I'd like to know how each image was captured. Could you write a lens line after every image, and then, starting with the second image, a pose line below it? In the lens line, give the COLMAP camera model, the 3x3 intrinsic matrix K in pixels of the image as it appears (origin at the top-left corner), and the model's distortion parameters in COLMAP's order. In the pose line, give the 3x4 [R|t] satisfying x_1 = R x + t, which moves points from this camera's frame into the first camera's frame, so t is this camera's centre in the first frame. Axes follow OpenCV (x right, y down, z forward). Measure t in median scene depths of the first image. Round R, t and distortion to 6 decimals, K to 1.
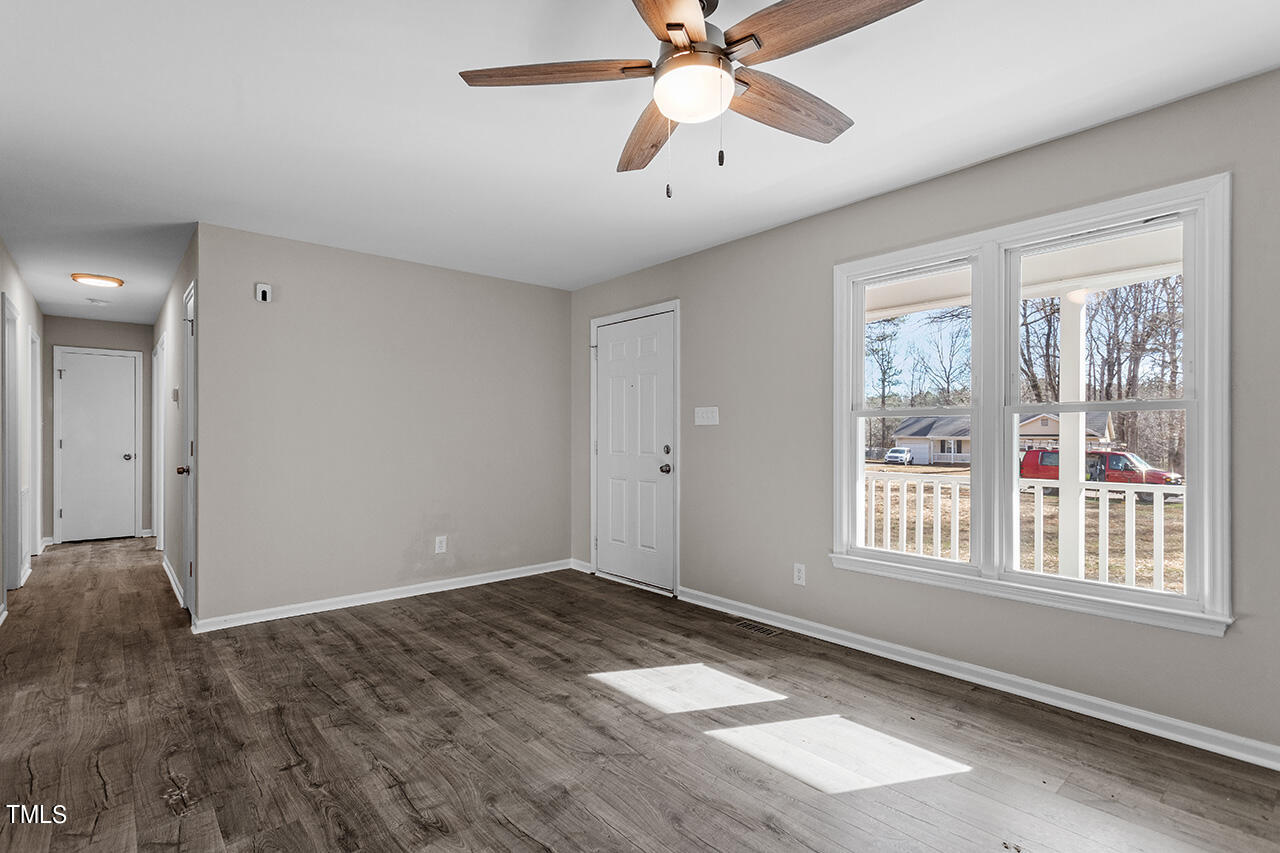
lens RADIAL K [[612.9, 0, 631.7], [0, 612.9, 428.9], [0, 0, 1]] dist [-0.000006, 0.000429]
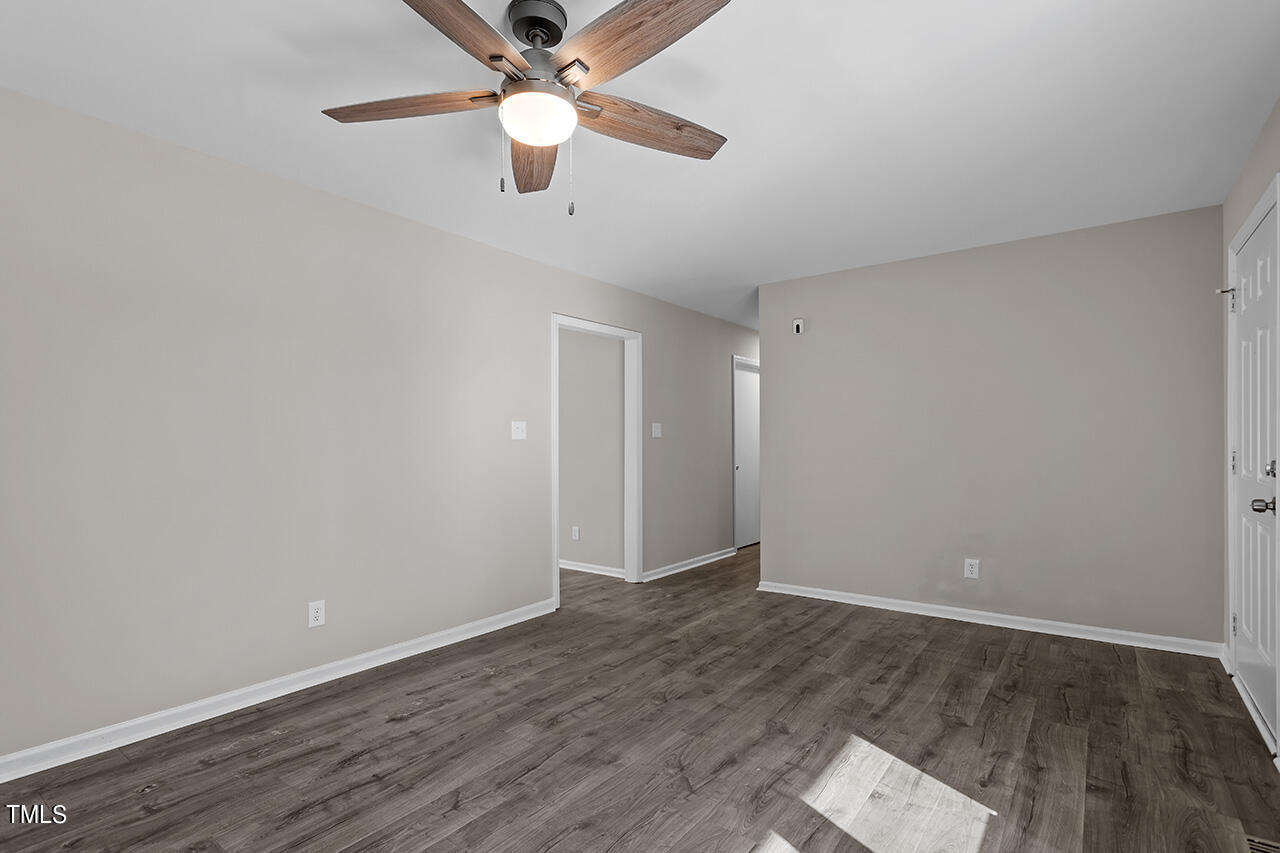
lens RADIAL K [[612.9, 0, 631.7], [0, 612.9, 428.9], [0, 0, 1]] dist [-0.000006, 0.000429]
pose [[0.214243, -0.023017, -0.976509, 0.612500], [0.016846, 0.999661, -0.019867, 0.000440], [0.976635, -0.012194, 0.214558, 0.482118]]
